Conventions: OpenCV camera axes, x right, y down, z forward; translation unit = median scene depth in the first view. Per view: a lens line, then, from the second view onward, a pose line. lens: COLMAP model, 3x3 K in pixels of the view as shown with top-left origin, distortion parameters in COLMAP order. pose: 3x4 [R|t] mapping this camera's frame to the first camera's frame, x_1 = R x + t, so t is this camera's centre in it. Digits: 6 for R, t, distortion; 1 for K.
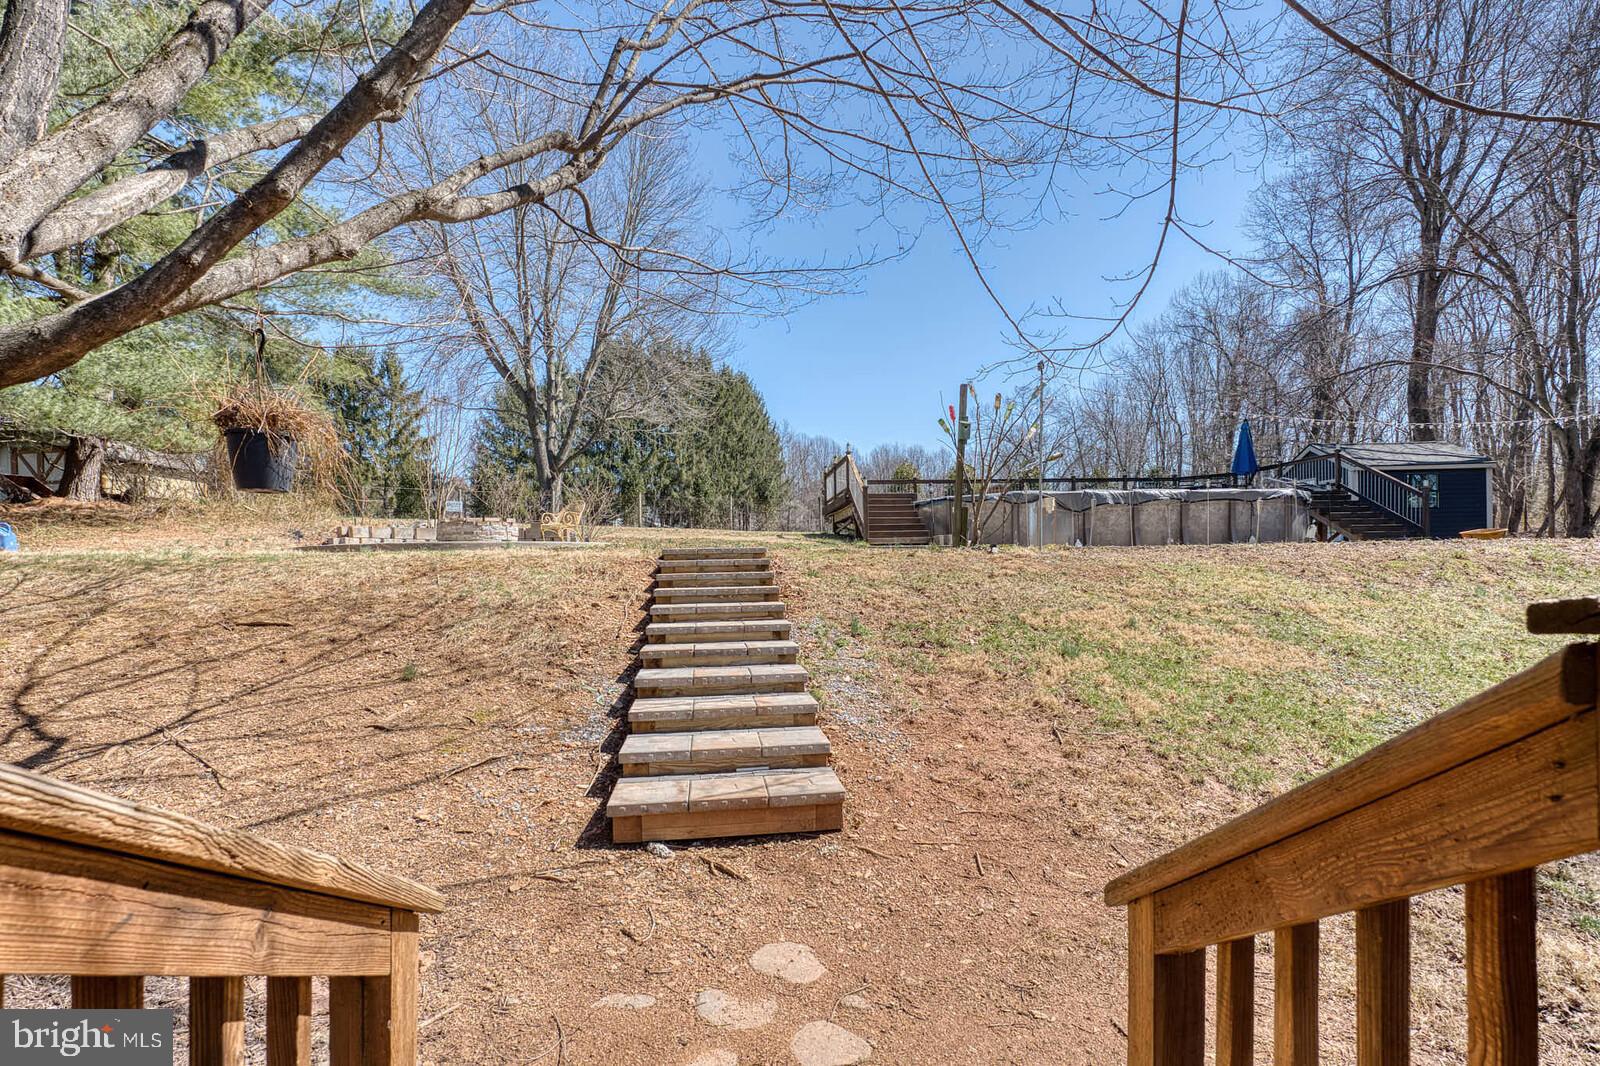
lens RADIAL K [[797.7, 0, 803.1], [0, 797.7, 576.6], [0, 0, 1]] dist [-0.000836, -0.000305]
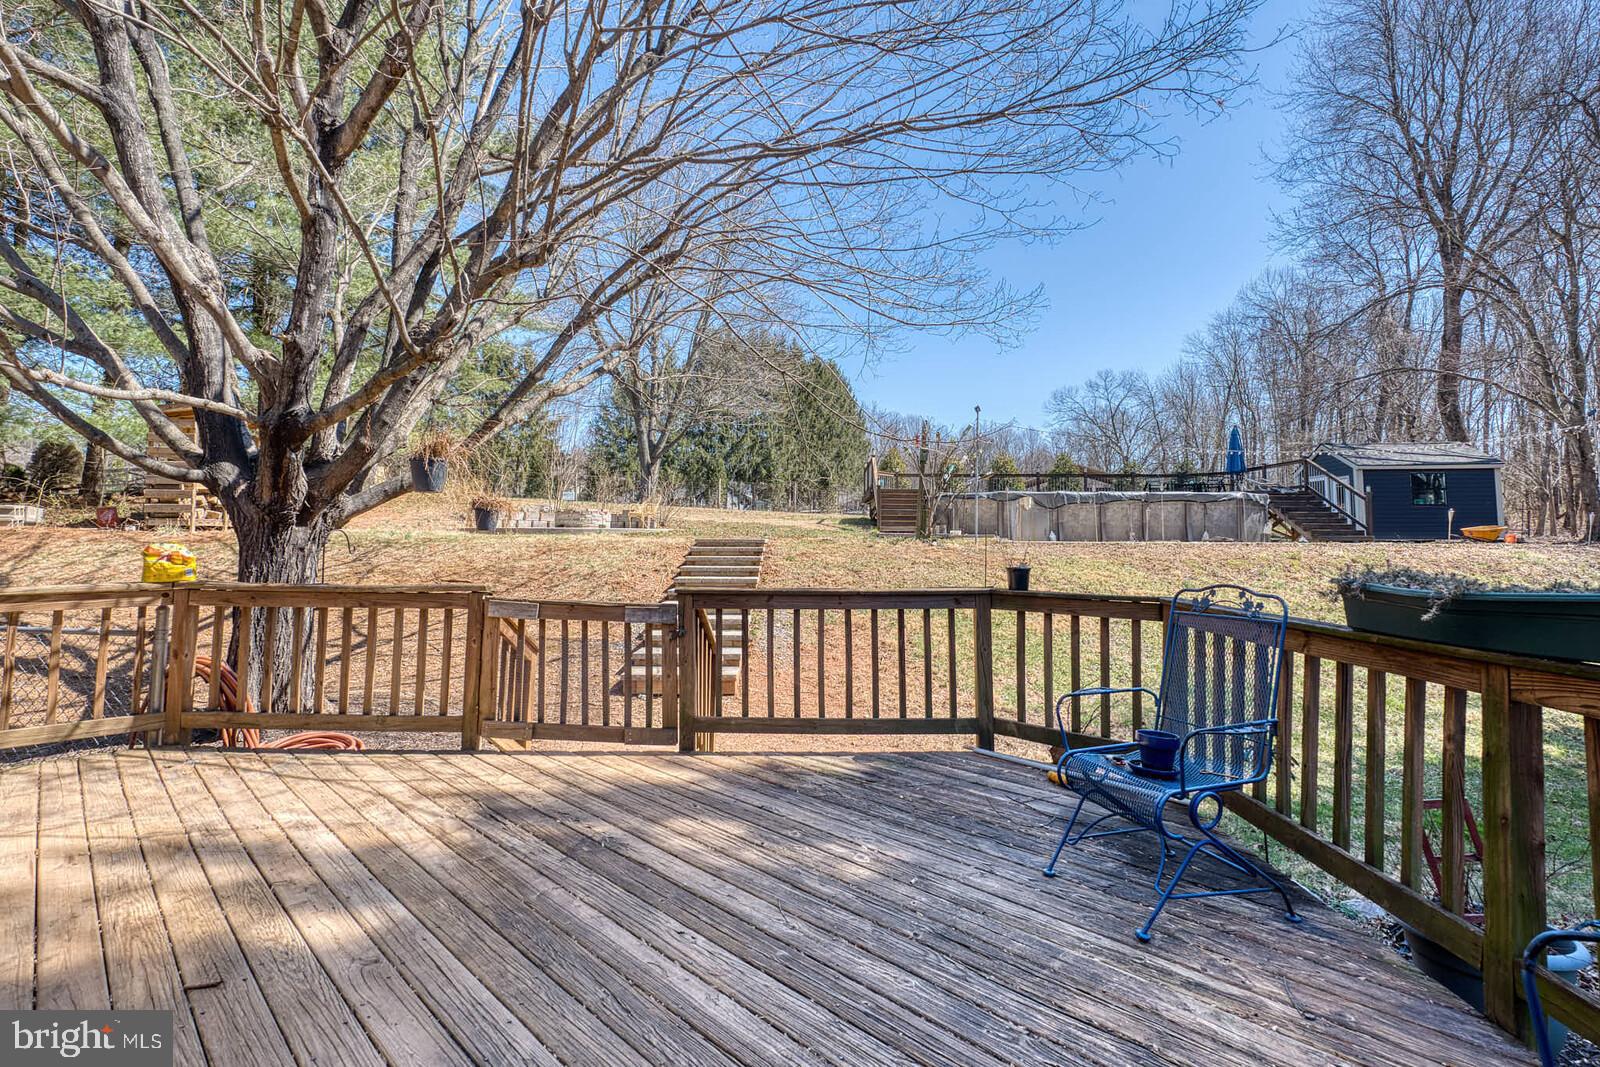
lens RADIAL K [[773.9, 0, 800.8], [0, 773.9, 486.3], [0, 0, 1]] dist [0.000982, 0.000082]
pose [[0.991772, 0.016452, -0.126953, 0.055863], [-0.026264, 0.996761, -0.076013, -0.007532], [0.125291, 0.078722, 0.988992, -0.116903]]
